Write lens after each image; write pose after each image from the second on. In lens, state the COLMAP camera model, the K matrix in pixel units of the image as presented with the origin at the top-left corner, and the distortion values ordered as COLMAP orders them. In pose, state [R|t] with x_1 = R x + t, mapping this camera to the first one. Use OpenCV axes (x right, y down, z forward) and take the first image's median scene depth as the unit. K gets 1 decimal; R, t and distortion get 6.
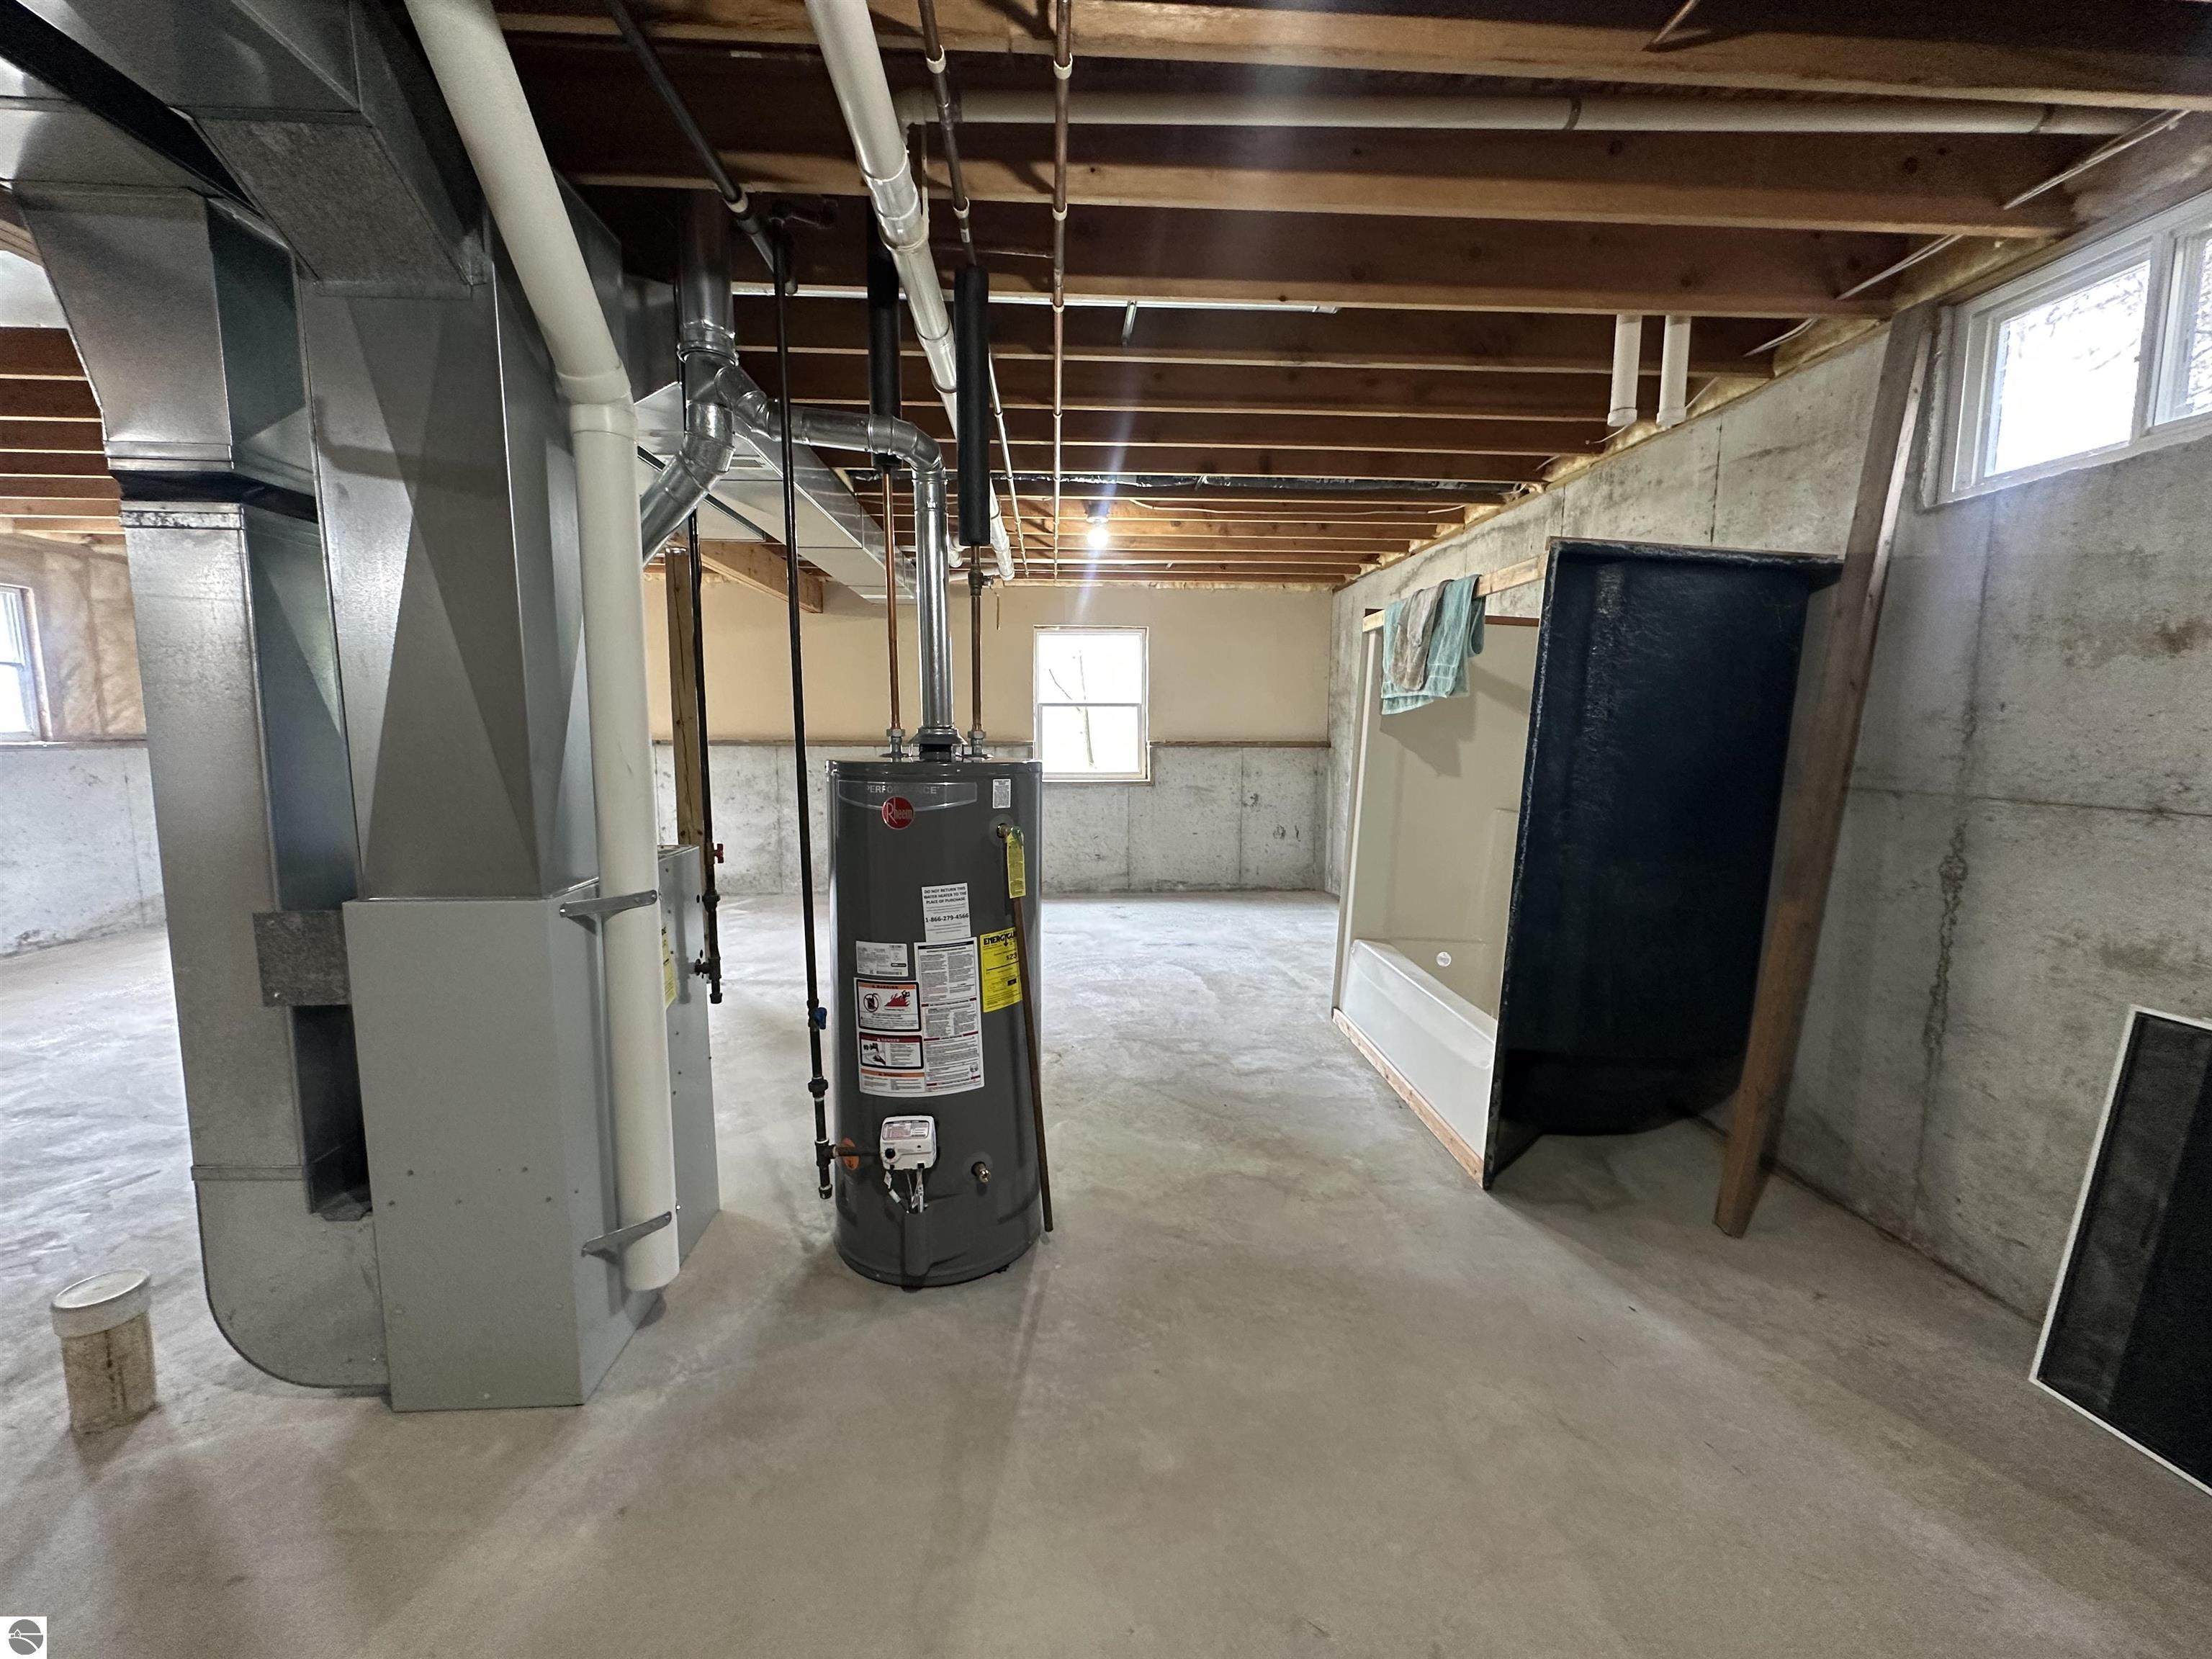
lens RADIAL K [[881.9, 0, 1106.7], [0, 881.9, 826.5], [0, 0, 1]] dist [-0.002201, -0.000753]
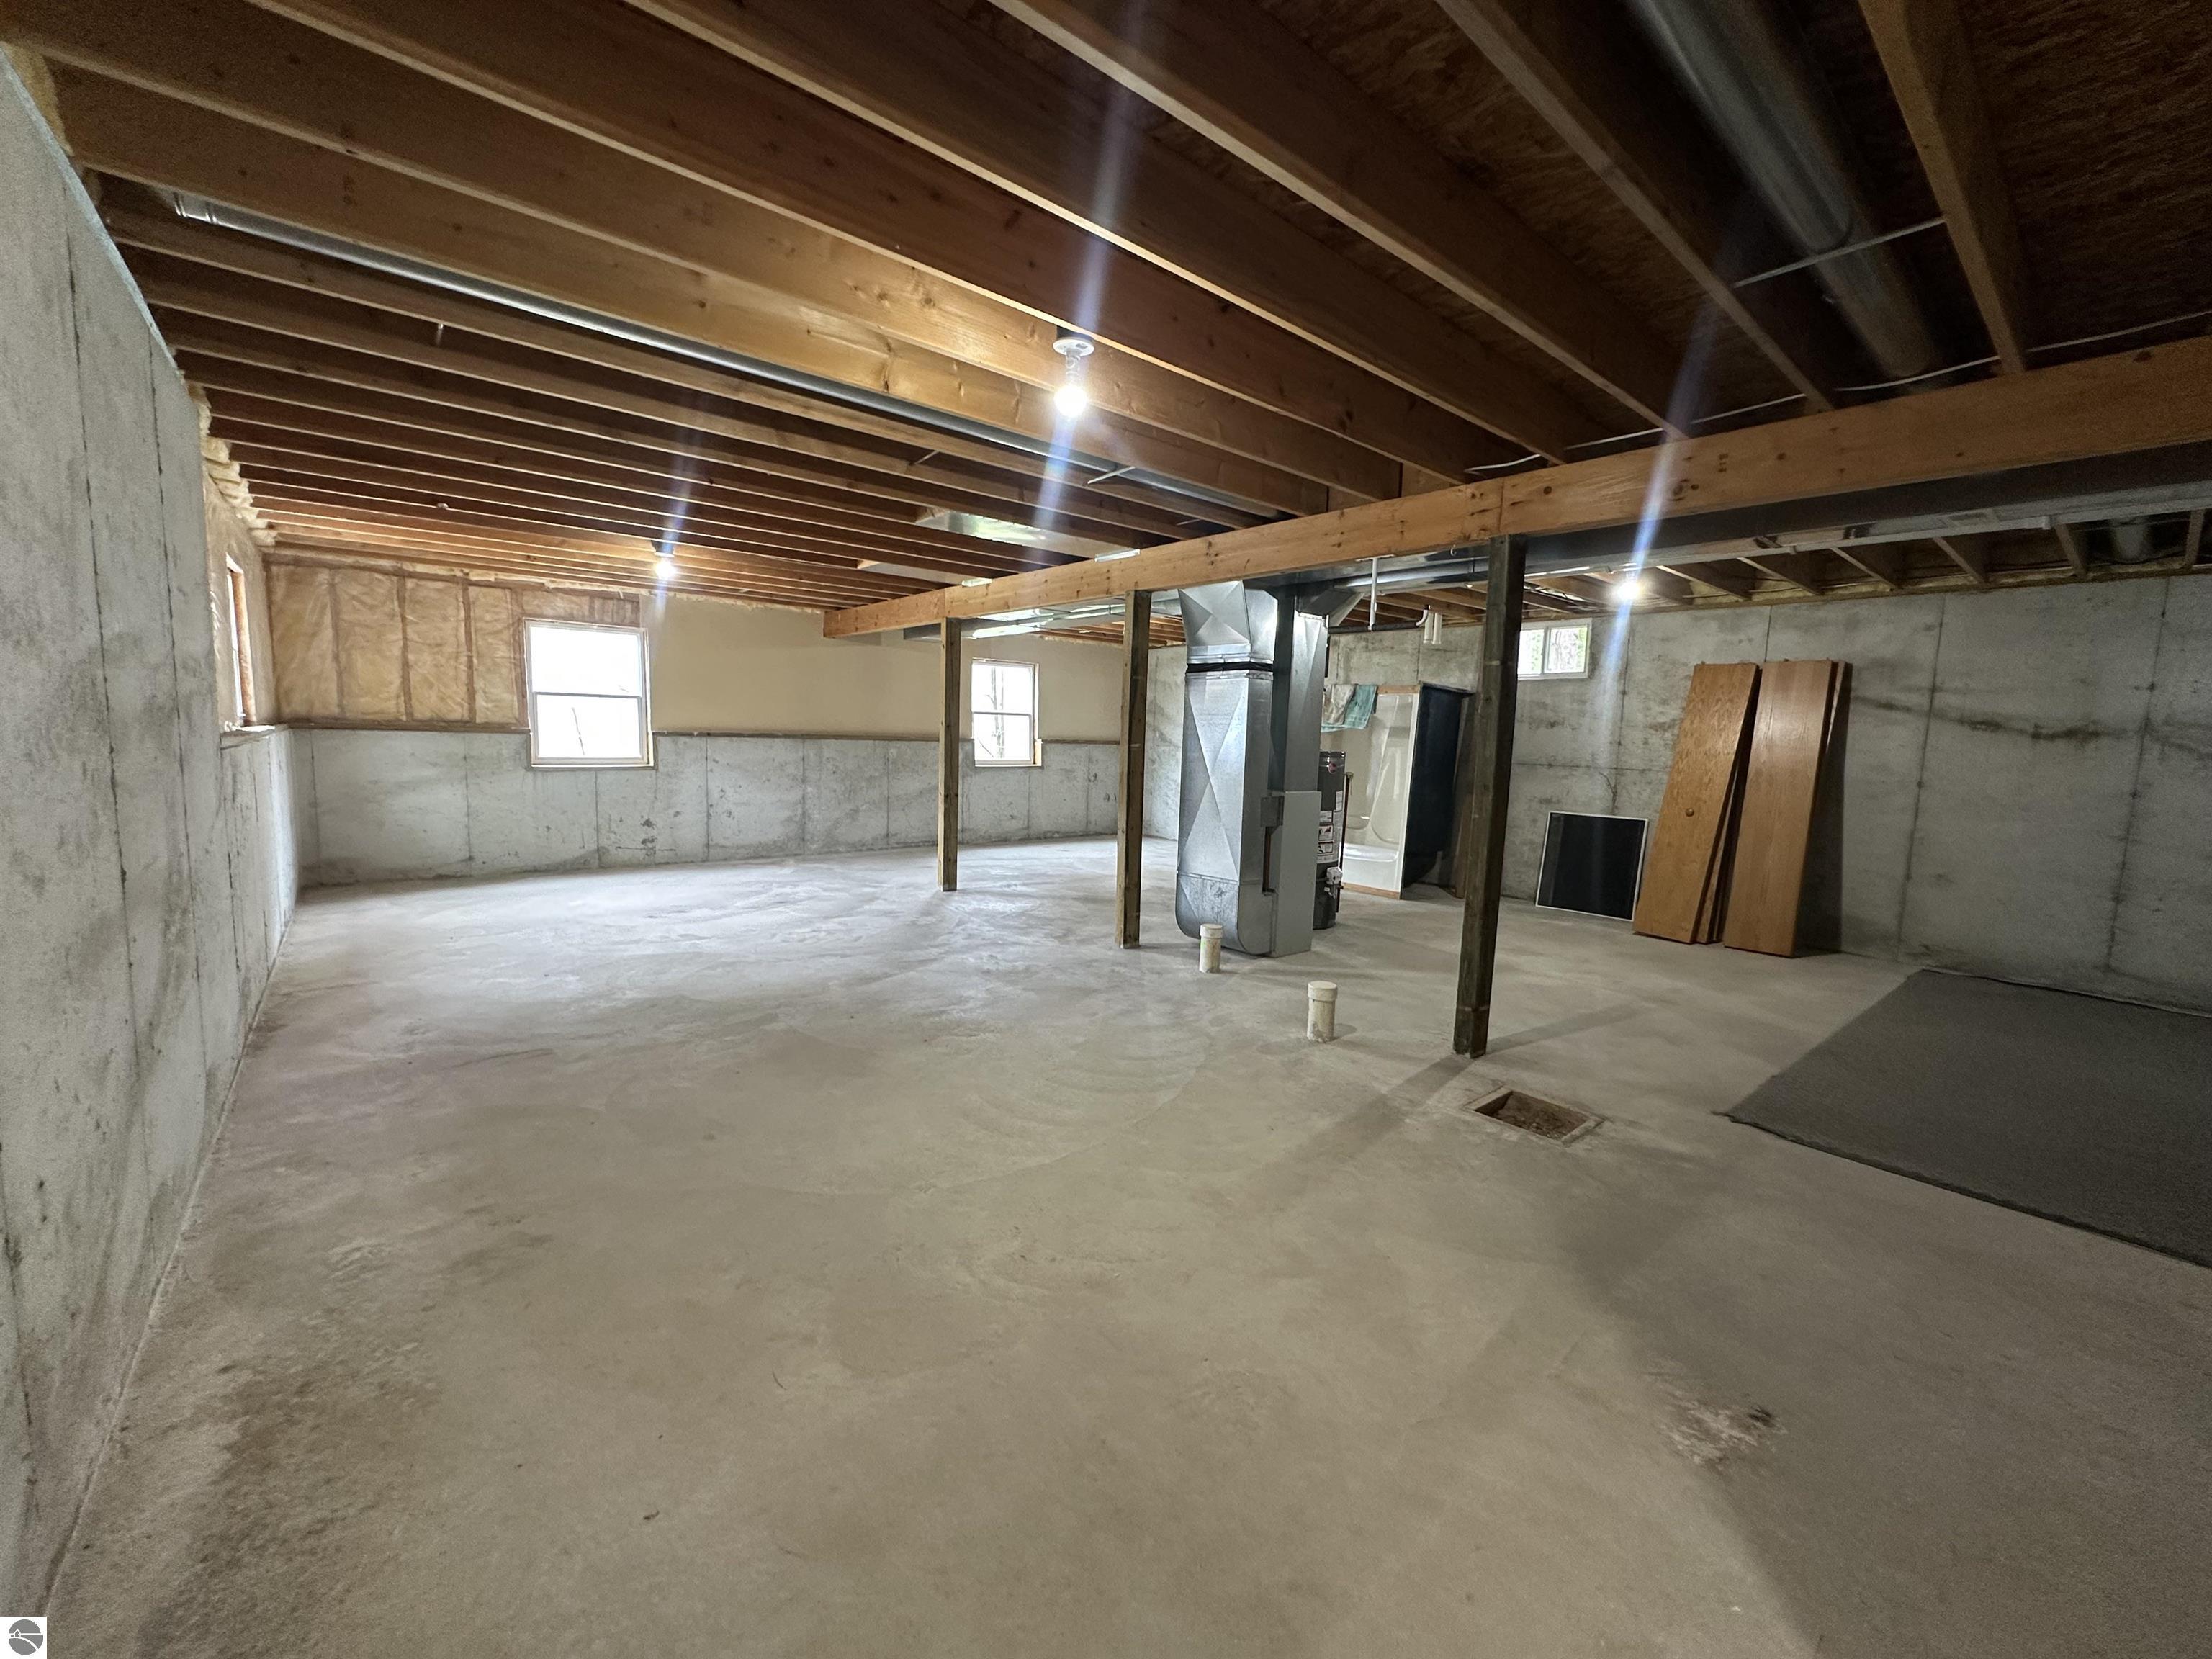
lens RADIAL K [[884.0, 0, 1108.4], [0, 884.0, 828.7], [0, 0, 1]] dist [-0.001899, 0.000039]
pose [[0.802314, -0.044670, 0.595229, -2.551948], [0.039476, 0.998984, 0.021761, 0.093533], [-0.595596, 0.006038, 0.803261, -0.958275]]
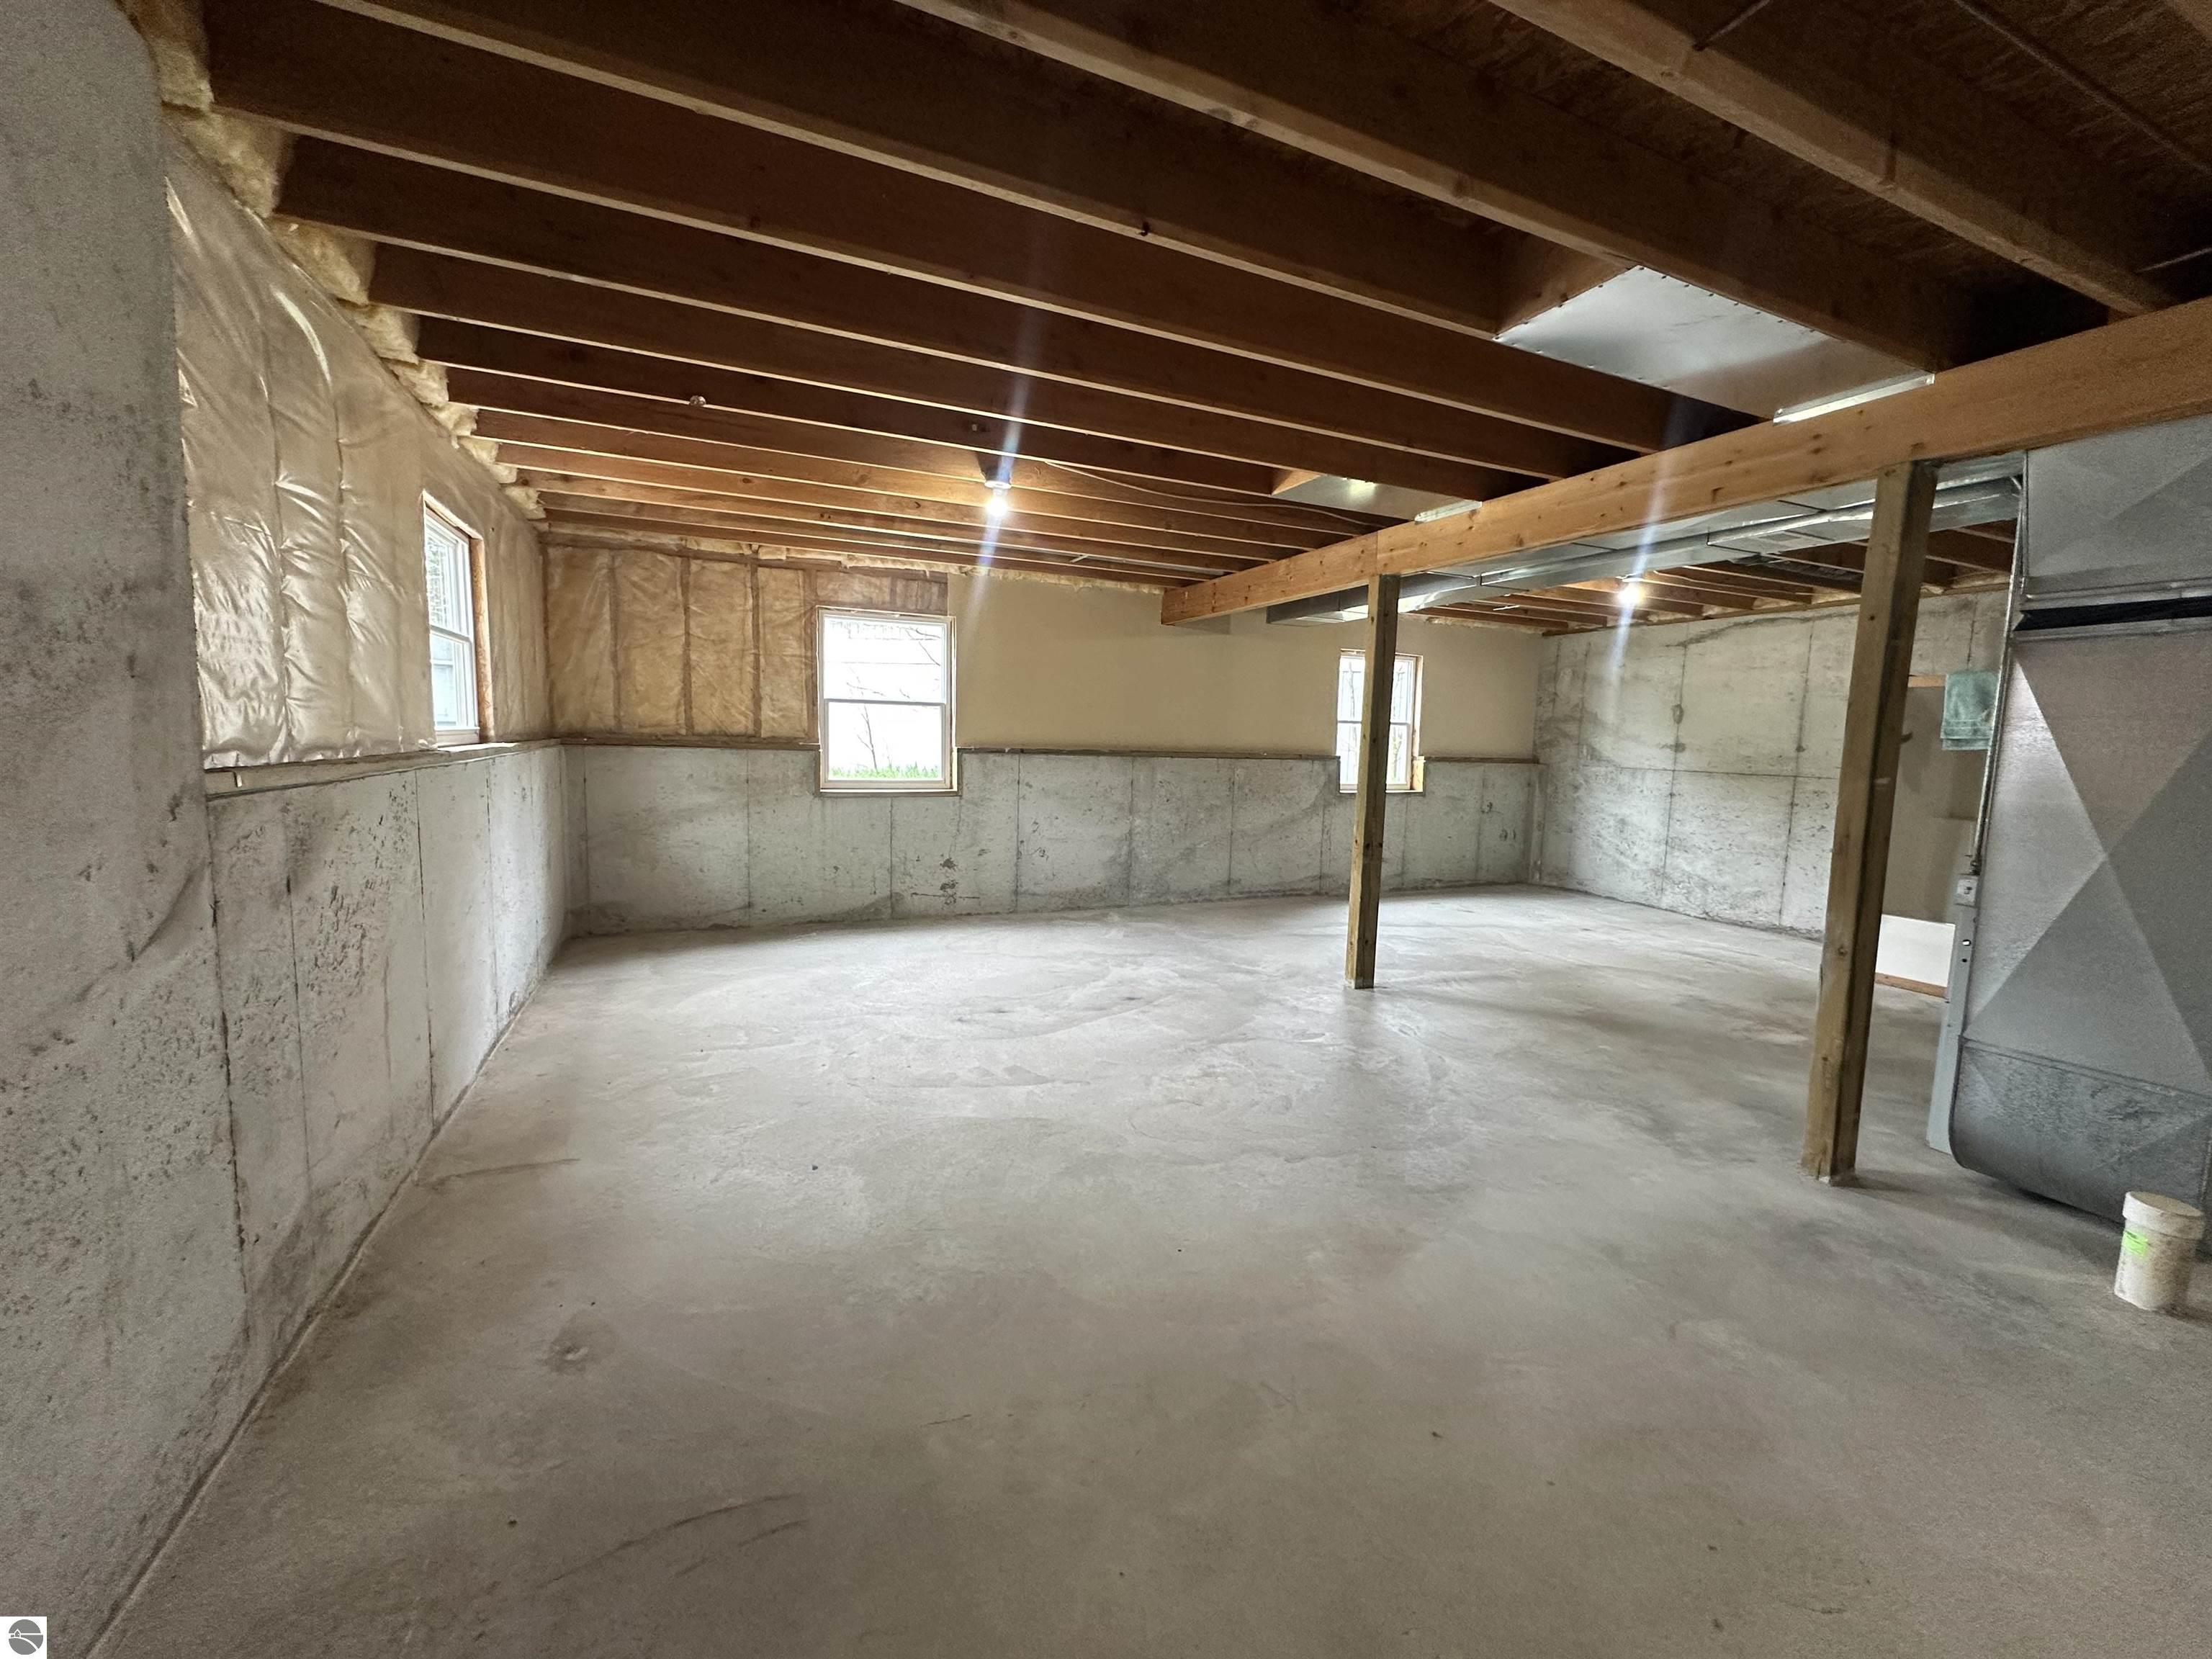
lens RADIAL K [[886.8, 0, 1111.0], [0, 886.8, 832.4], [0, 0, 1]] dist [-0.001348, -0.000089]
pose [[0.934415, -0.015779, 0.355837, -2.432391], [0.014619, 0.999875, 0.005949, -0.039726], [-0.355886, -0.000357, 0.934529, 0.258206]]
